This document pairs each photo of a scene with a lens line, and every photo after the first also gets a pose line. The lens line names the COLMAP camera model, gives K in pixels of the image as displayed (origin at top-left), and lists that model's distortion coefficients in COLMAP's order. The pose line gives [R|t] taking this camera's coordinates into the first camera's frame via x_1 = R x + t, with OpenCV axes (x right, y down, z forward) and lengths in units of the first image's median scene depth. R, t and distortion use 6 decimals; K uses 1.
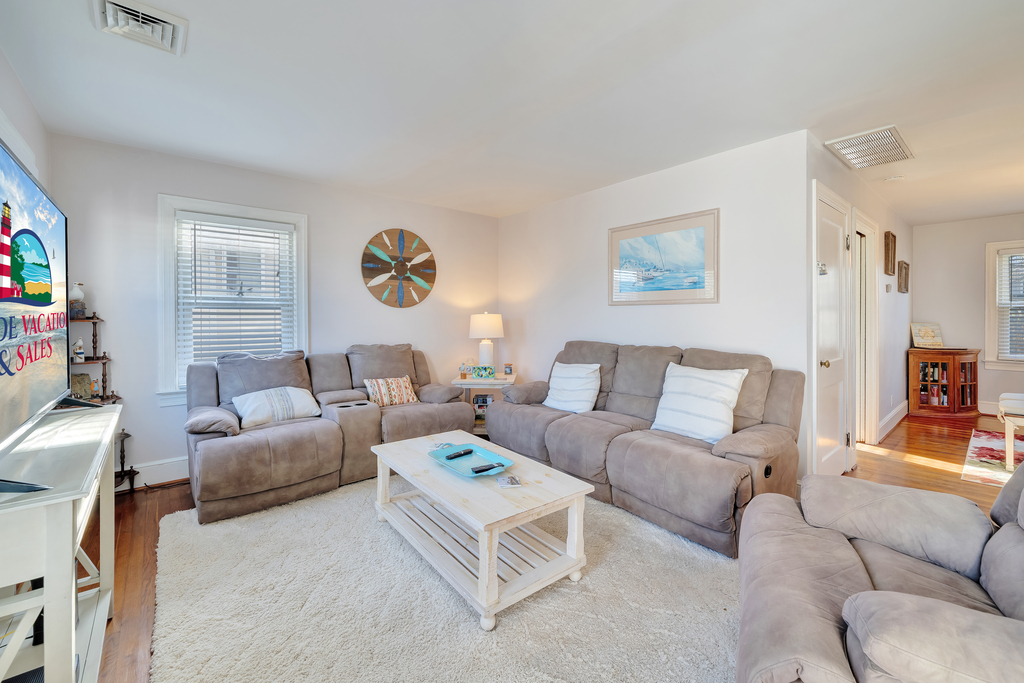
lens RADIAL K [[404.9, 0, 512.3], [0, 404.9, 316.4], [0, 0, 1]] dist [-0.000648, -0.000040]
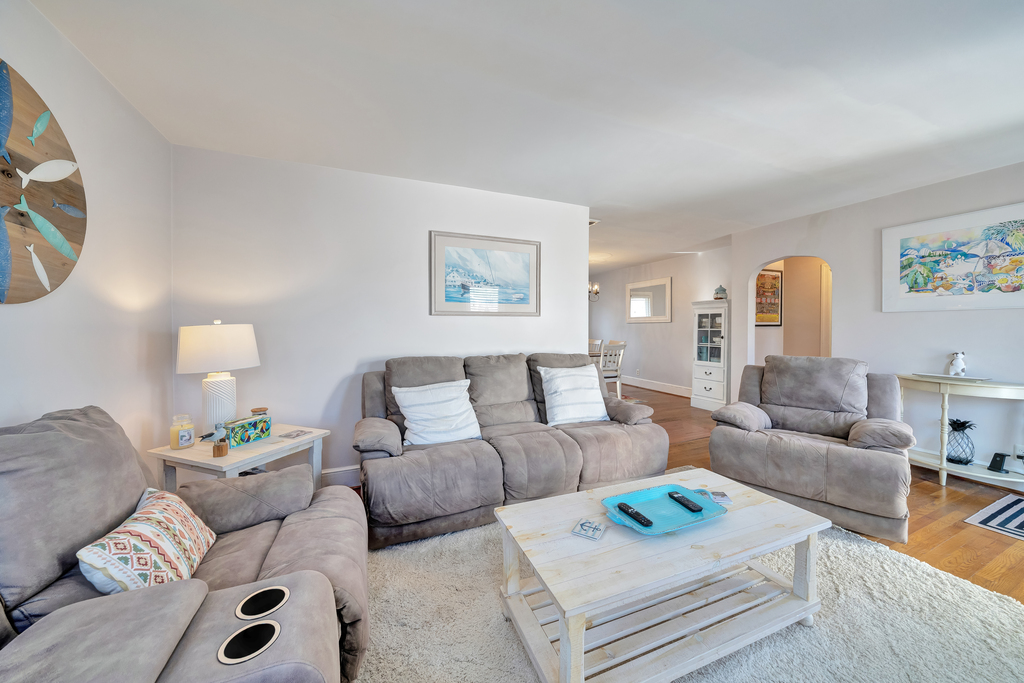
lens RADIAL K [[360.7, 0, 510.2], [0, 360.7, 329.2], [0, 0, 1]] dist [-0.007178, 0.000012]
pose [[0.301908, -0.007458, 0.953308, -0.493520], [0.004842, 0.999968, 0.006290, -0.000231], [-0.953325, 0.002717, 0.301934, 0.613763]]
